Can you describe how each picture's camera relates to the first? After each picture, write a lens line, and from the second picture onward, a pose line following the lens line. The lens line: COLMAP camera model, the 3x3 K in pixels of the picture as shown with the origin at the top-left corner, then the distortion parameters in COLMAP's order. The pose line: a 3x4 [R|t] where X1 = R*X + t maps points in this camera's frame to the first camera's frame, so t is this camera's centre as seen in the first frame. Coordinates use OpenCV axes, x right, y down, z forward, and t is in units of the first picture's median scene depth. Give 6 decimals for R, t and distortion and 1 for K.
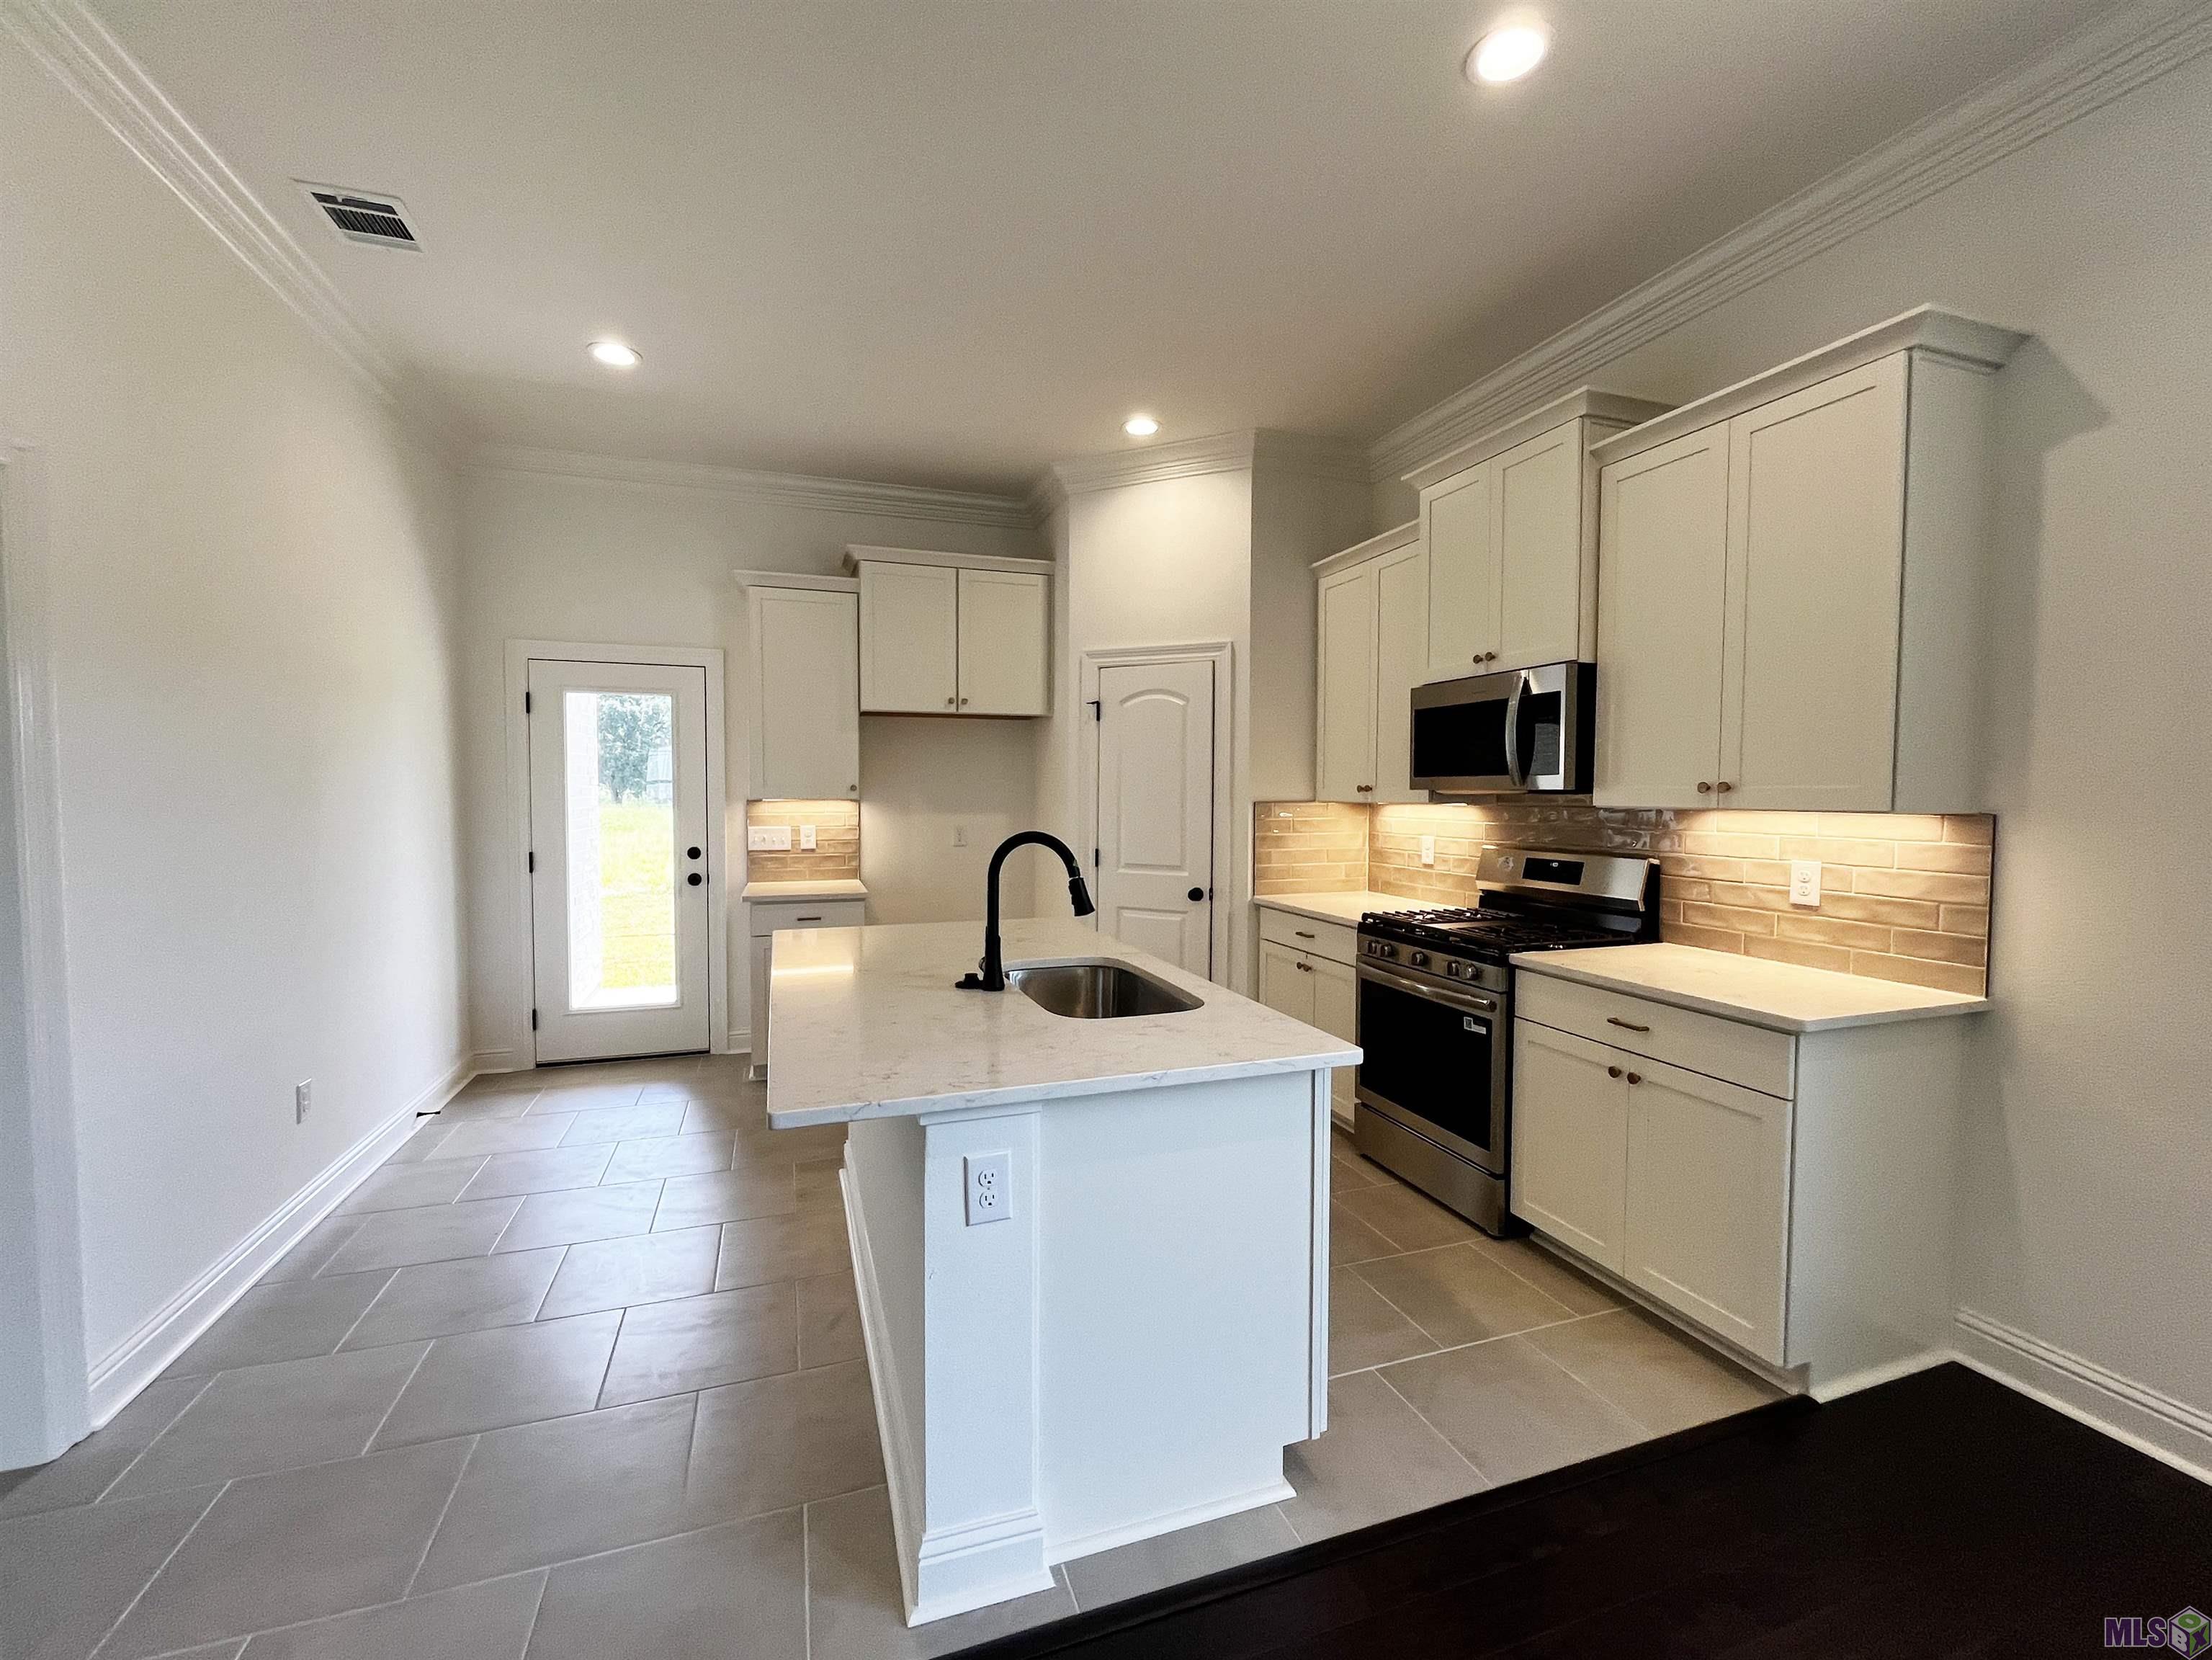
lens RADIAL K [[921.5, 0, 1106.0], [0, 921.5, 830.0], [0, 0, 1]] dist [-0.003074, -0.000425]
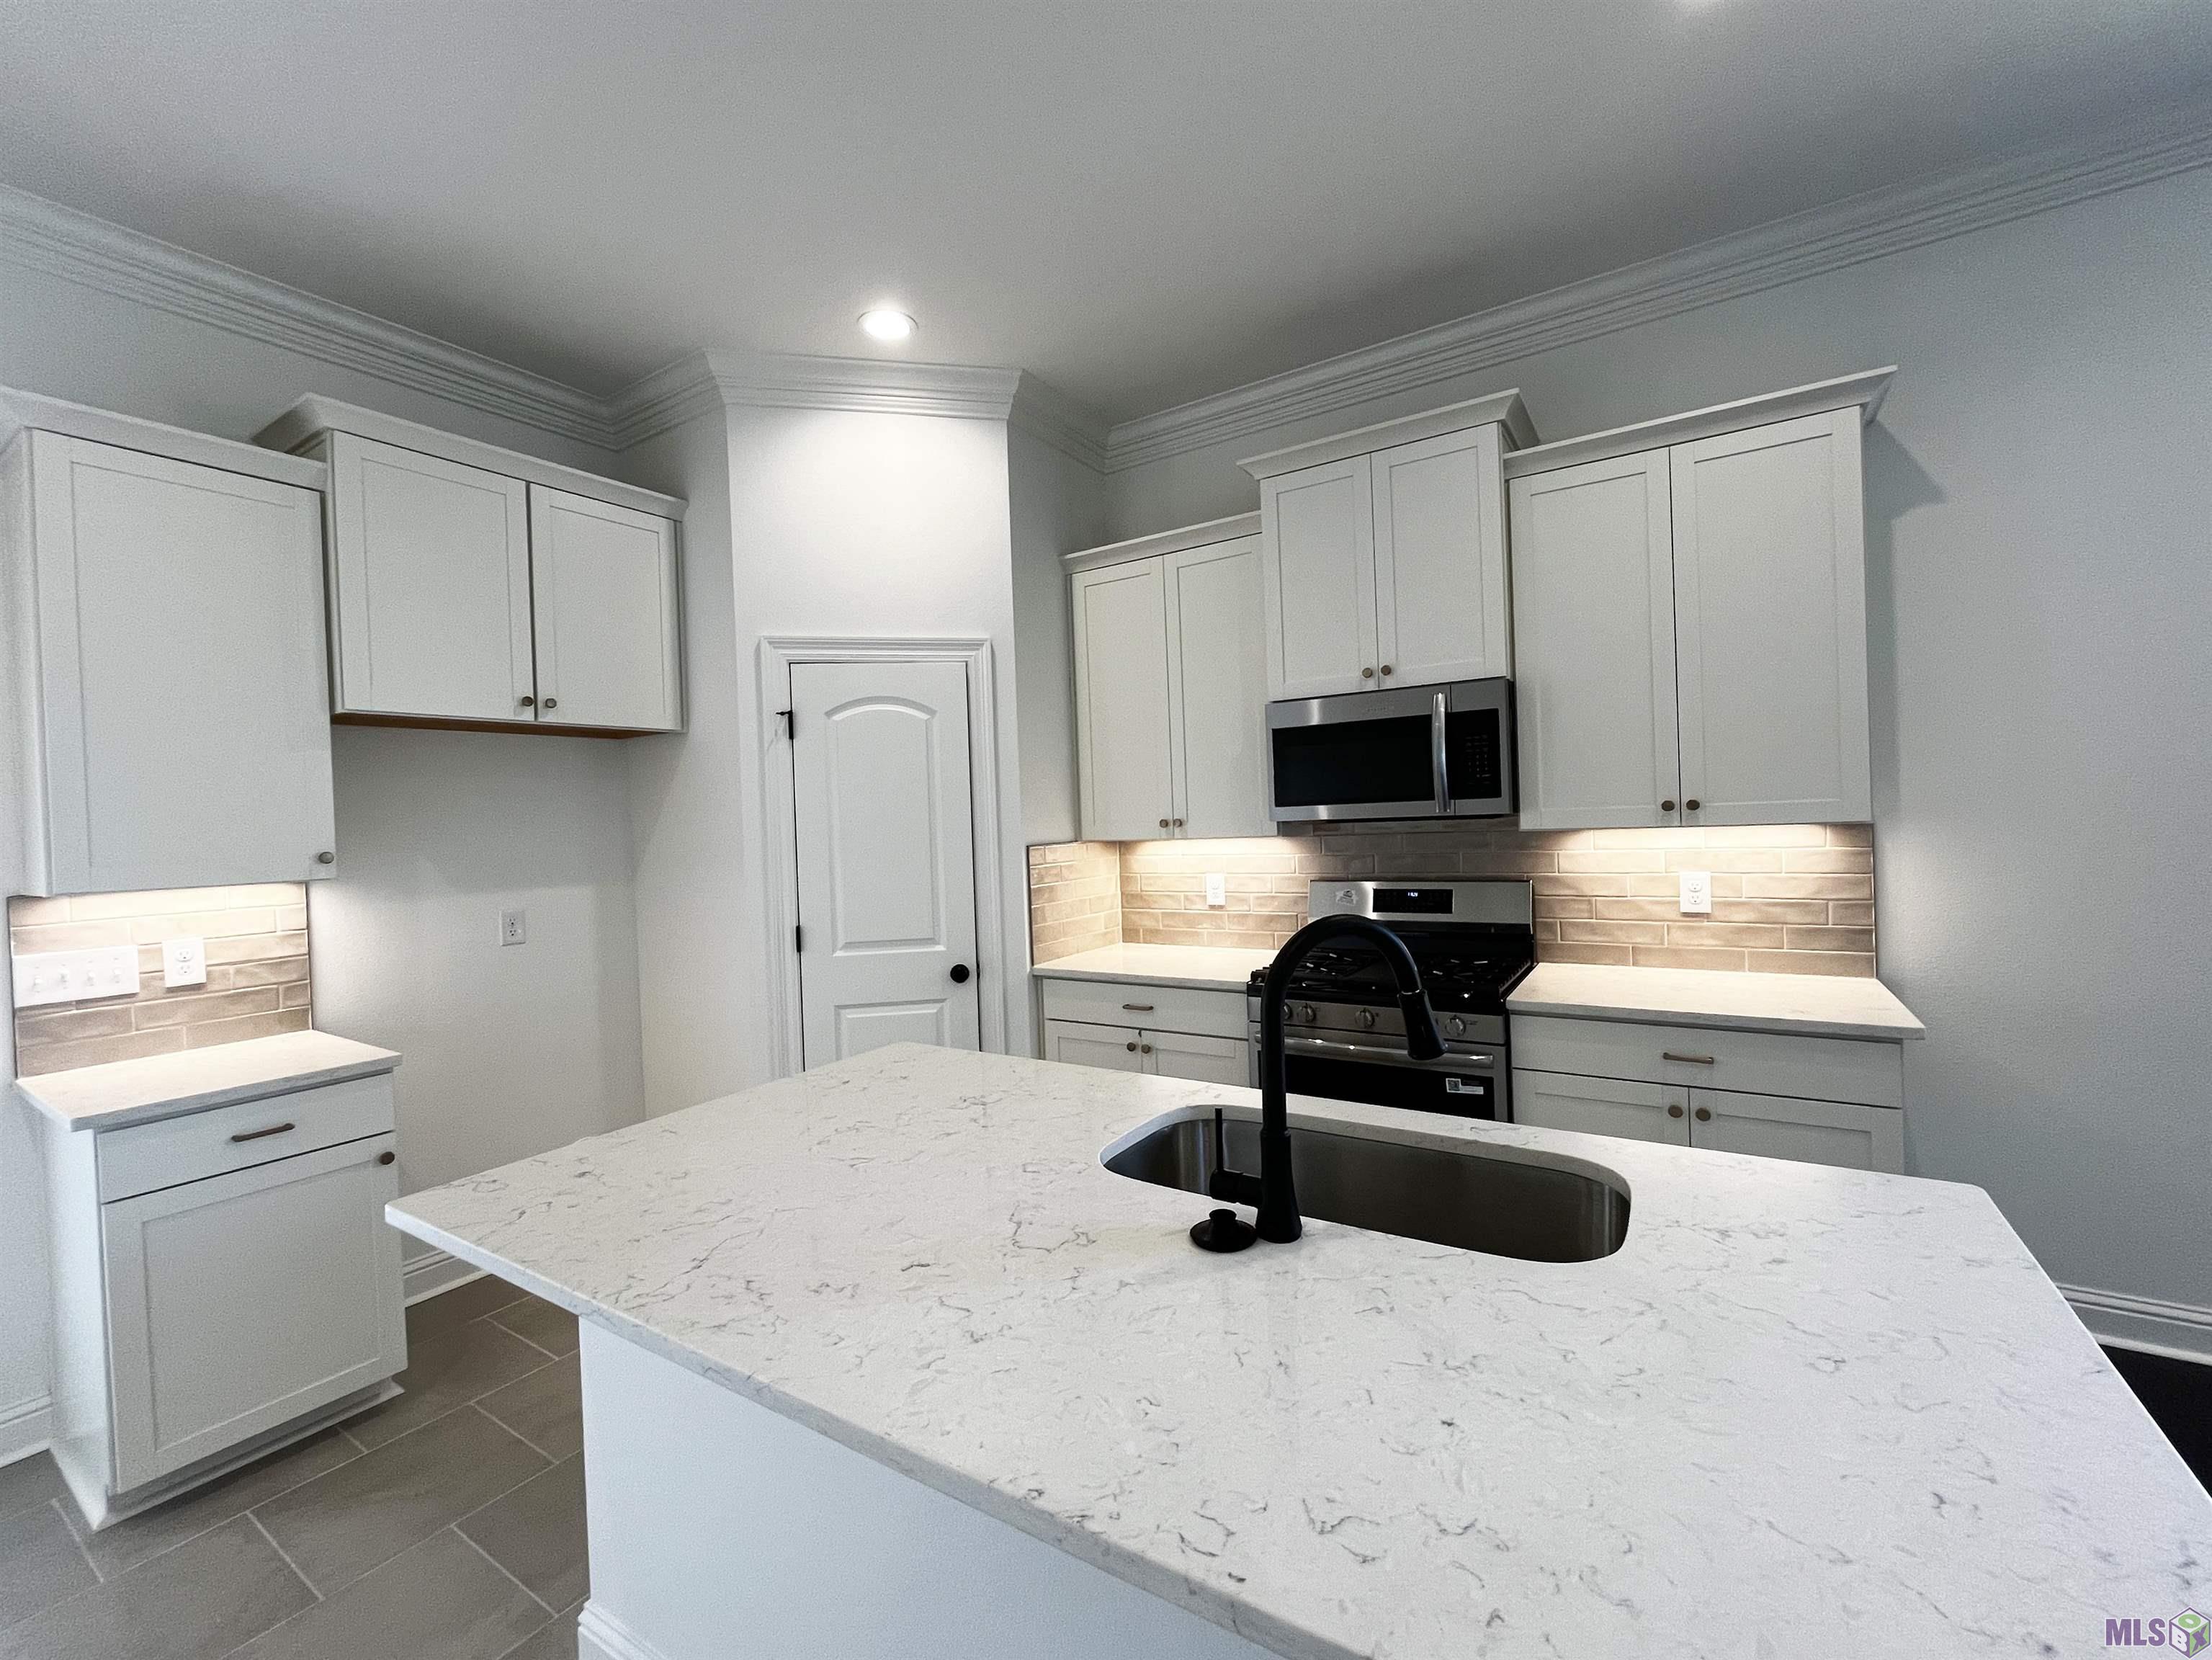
lens RADIAL K [[921.5, 0, 1106.0], [0, 921.5, 830.0], [0, 0, 1]] dist [-0.003074, -0.000425]
pose [[0.788940, -0.039817, 0.613178, -0.276485], [0.066053, 0.997611, -0.020206, -0.024453], [-0.610909, 0.056444, 0.789686, 0.355798]]
